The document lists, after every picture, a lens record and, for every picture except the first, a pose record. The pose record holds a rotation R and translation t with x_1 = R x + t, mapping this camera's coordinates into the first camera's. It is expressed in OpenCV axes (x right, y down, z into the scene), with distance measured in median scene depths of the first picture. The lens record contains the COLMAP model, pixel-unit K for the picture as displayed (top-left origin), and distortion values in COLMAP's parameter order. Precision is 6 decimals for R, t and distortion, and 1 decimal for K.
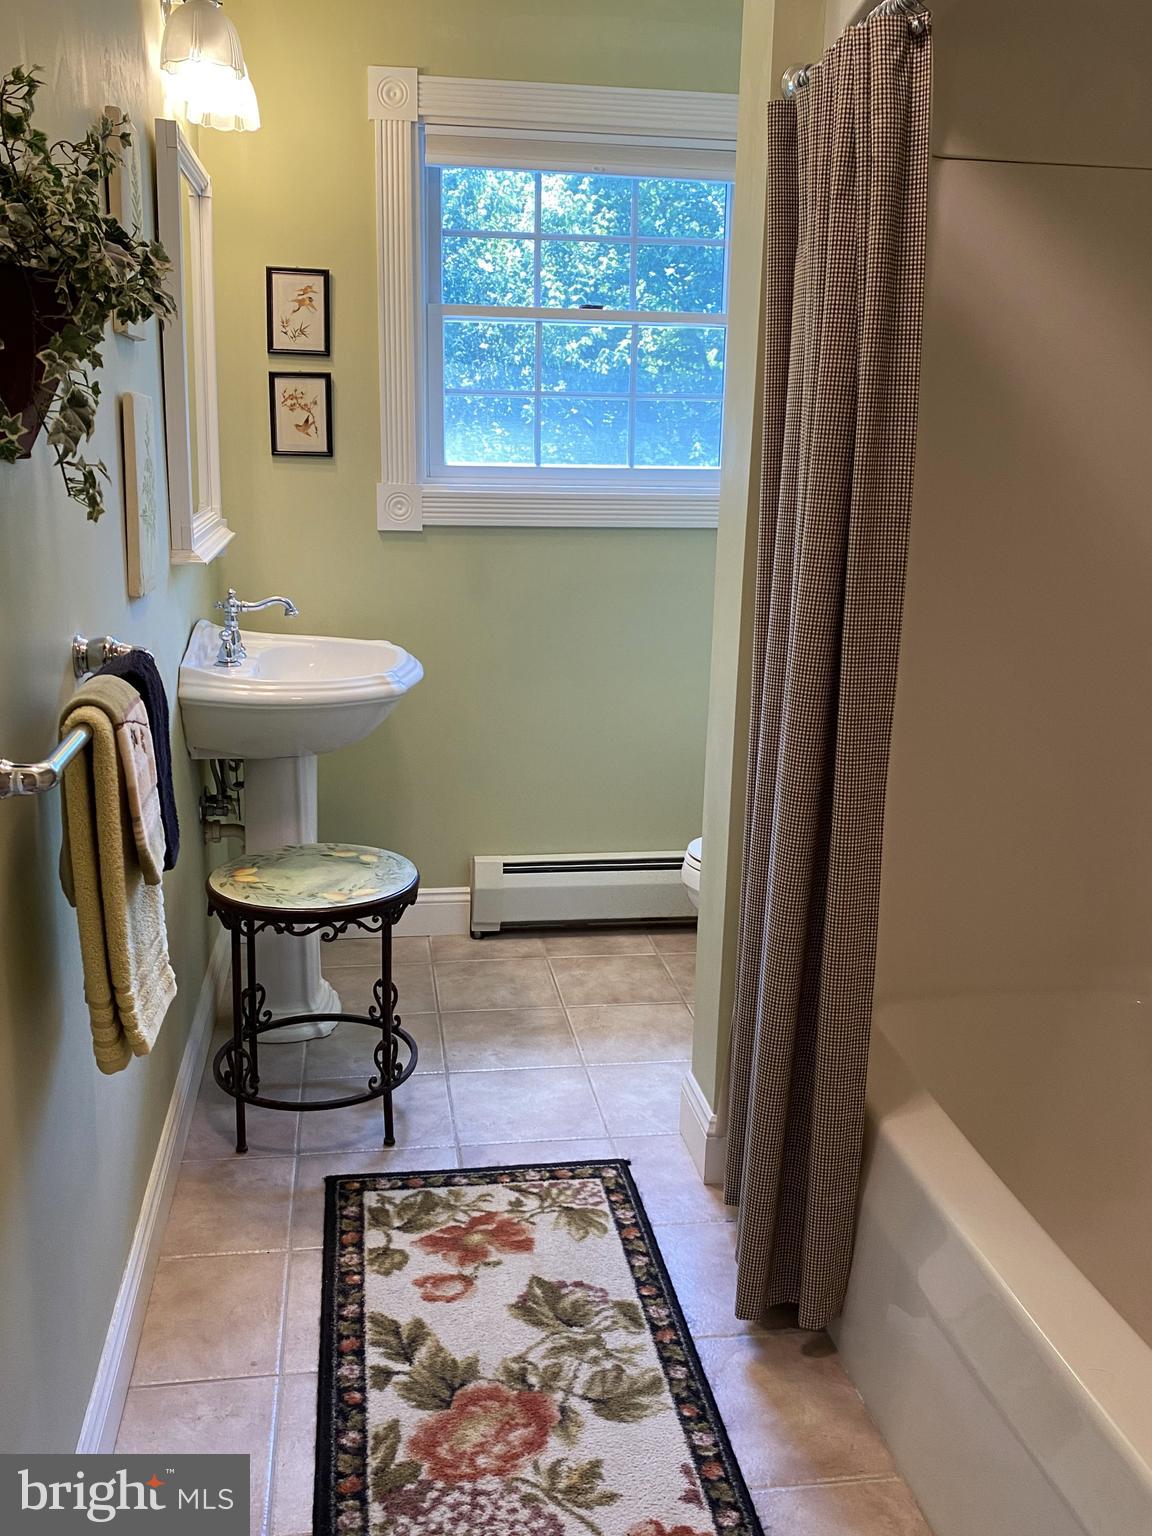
lens RADIAL K [[1271.3, 0, 576.0], [0, 1271.3, 768.0], [0, 0, 1]] dist [0.003942, 0.000818]
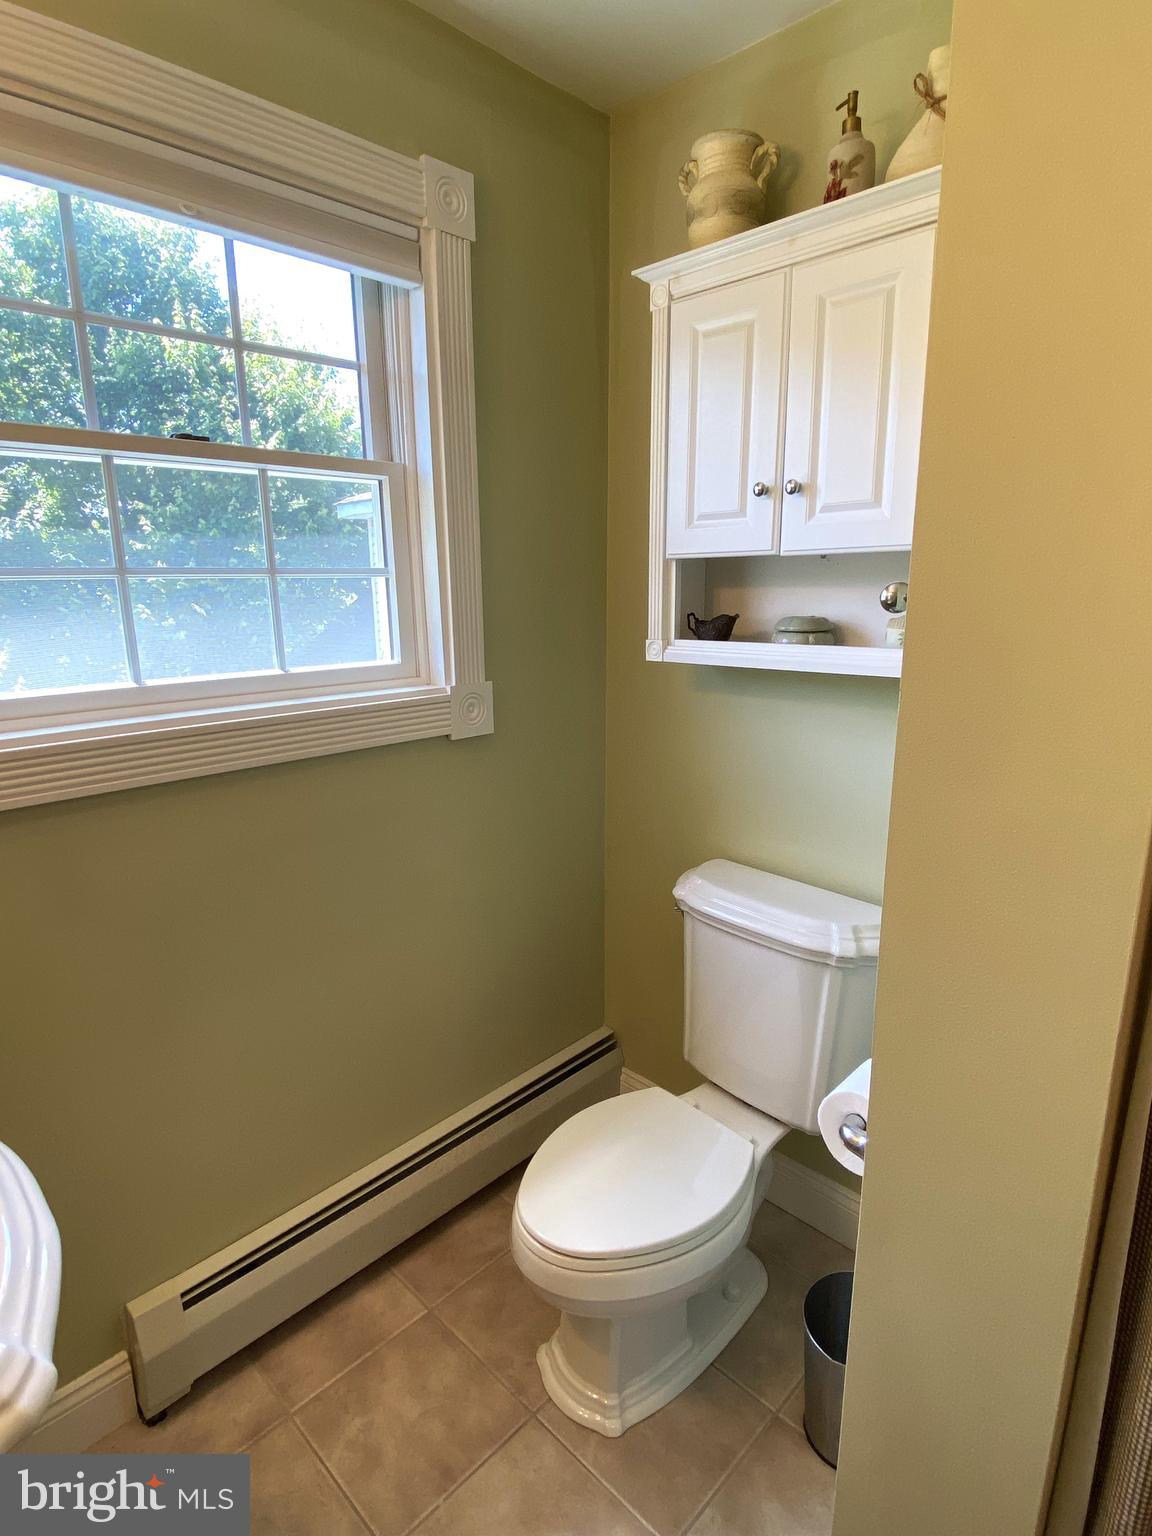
lens RADIAL K [[806.8, 0, 576.0], [0, 806.8, 768.0], [0, 0, 1]] dist [0.001606, 0.000428]
pose [[0.800422, -0.157947, 0.578254, -0.090613], [0.172836, 0.984504, 0.029671, -0.163474], [-0.573979, 0.076194, 0.815317, 0.530228]]
